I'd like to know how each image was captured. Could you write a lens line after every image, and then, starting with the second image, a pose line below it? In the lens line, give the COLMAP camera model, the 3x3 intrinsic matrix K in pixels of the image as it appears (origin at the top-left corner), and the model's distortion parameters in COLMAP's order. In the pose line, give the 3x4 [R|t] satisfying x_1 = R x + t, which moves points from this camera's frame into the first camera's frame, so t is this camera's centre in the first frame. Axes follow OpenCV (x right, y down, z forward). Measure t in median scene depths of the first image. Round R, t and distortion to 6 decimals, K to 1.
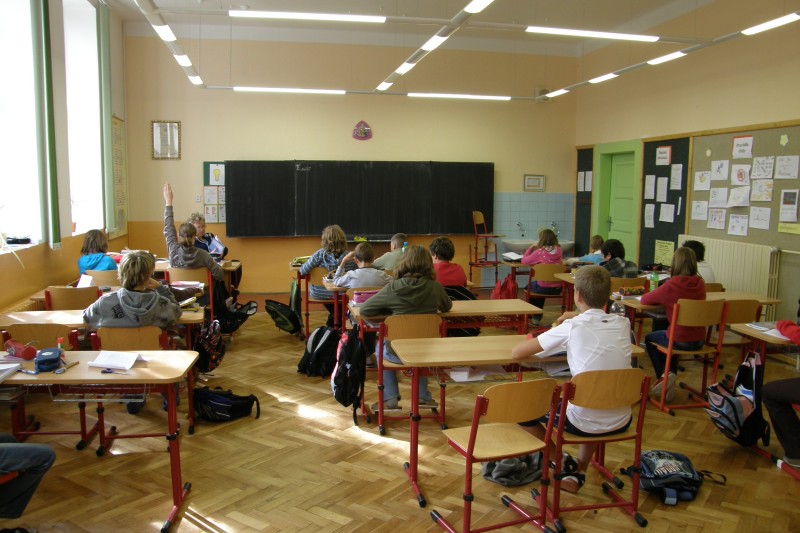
lens RADIAL K [[683.5, 0, 400.8], [0, 683.5, 266.1], [0, 0, 1]] dist [-0.153140, 0.110076]
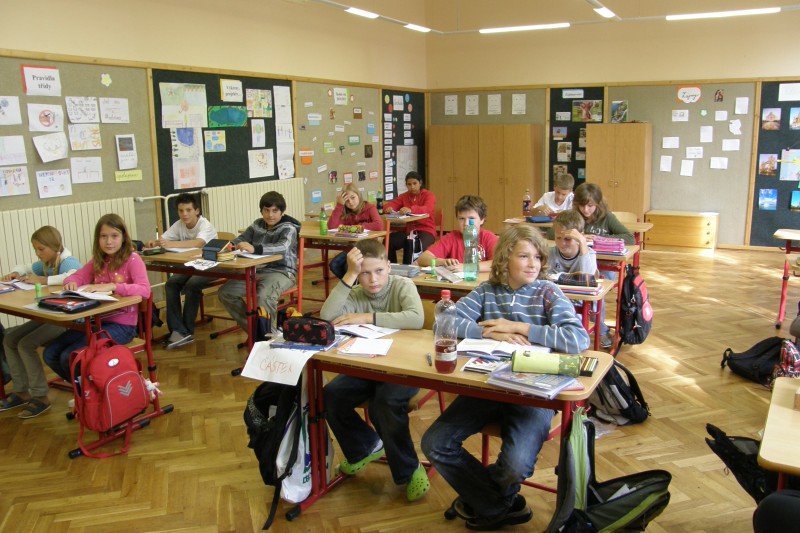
lens RADIAL K [[683.5, 0, 402.4], [0, 683.5, 271.3], [0, 0, 1]] dist [-0.153140, 0.110076]
pose [[-0.777484, -0.114821, 0.618332, -0.309064], [0.085755, 0.954653, 0.285102, -0.156997], [-0.623028, 0.274687, -0.732381, 1.412229]]
